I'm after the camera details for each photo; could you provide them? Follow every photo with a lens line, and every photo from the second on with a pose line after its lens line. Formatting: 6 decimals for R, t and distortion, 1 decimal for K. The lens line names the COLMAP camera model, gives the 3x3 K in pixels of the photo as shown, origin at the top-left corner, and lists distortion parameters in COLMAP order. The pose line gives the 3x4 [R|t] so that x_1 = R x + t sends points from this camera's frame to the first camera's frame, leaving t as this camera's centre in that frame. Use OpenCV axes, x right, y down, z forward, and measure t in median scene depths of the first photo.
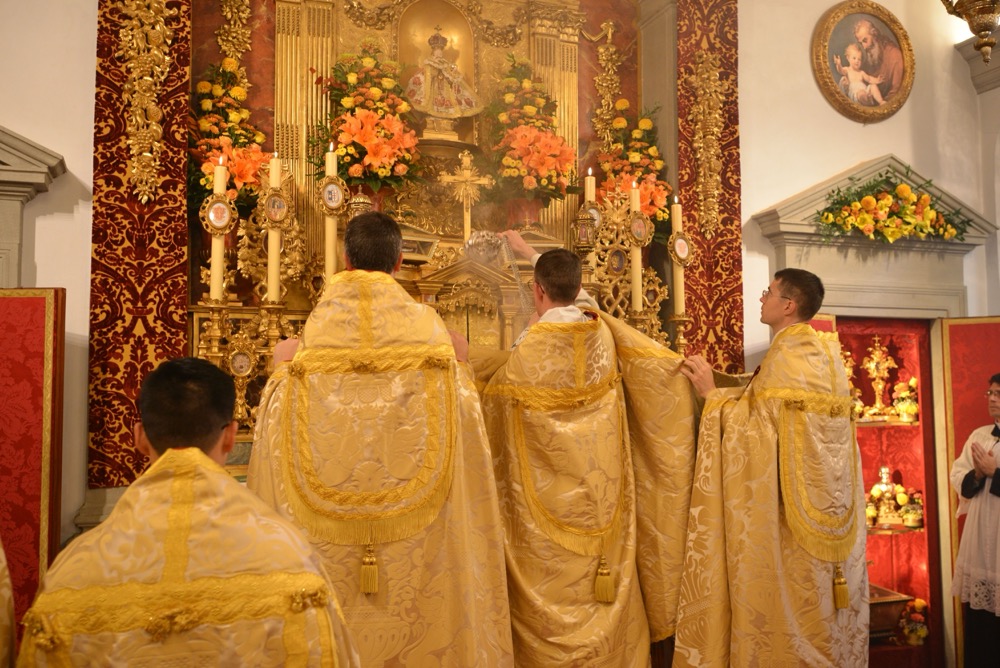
lens RADIAL K [[937.0, 0, 499.0], [0, 937.0, 331.6], [0, 0, 1]] dist [0.001830, 0.000000]
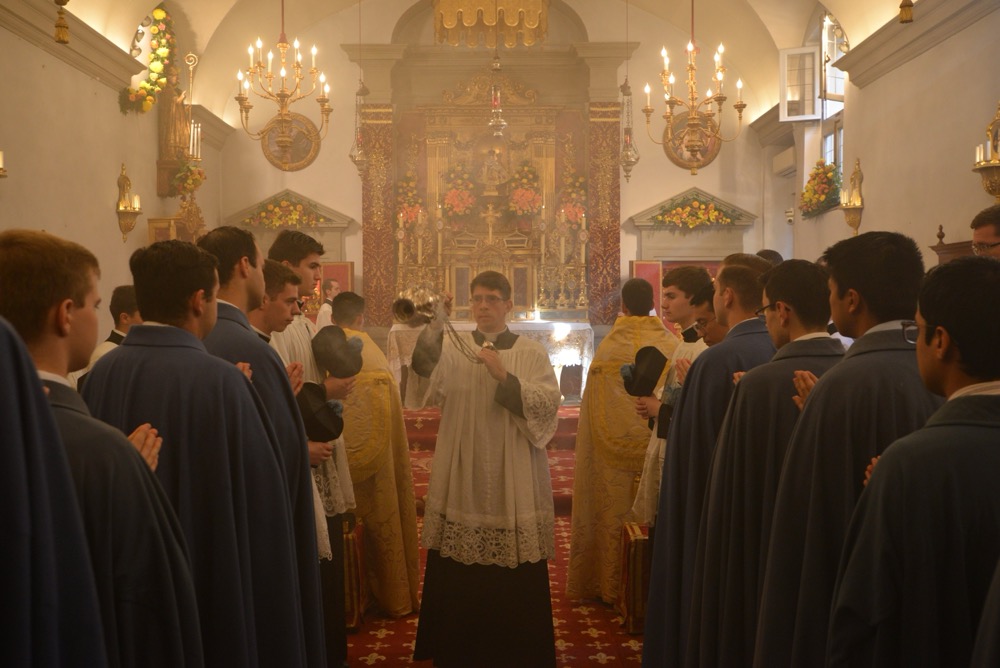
lens RADIAL K [[1007.8, 0, 500.6], [0, 1007.8, 334.2], [0, 0, 1]] dist [0.008978, 0.000000]
pose [[0.939638, 0.011518, -0.341976, 0.889549], [0.021907, 0.995358, 0.093717, -0.085246], [0.341468, -0.095551, 0.935024, -1.547414]]
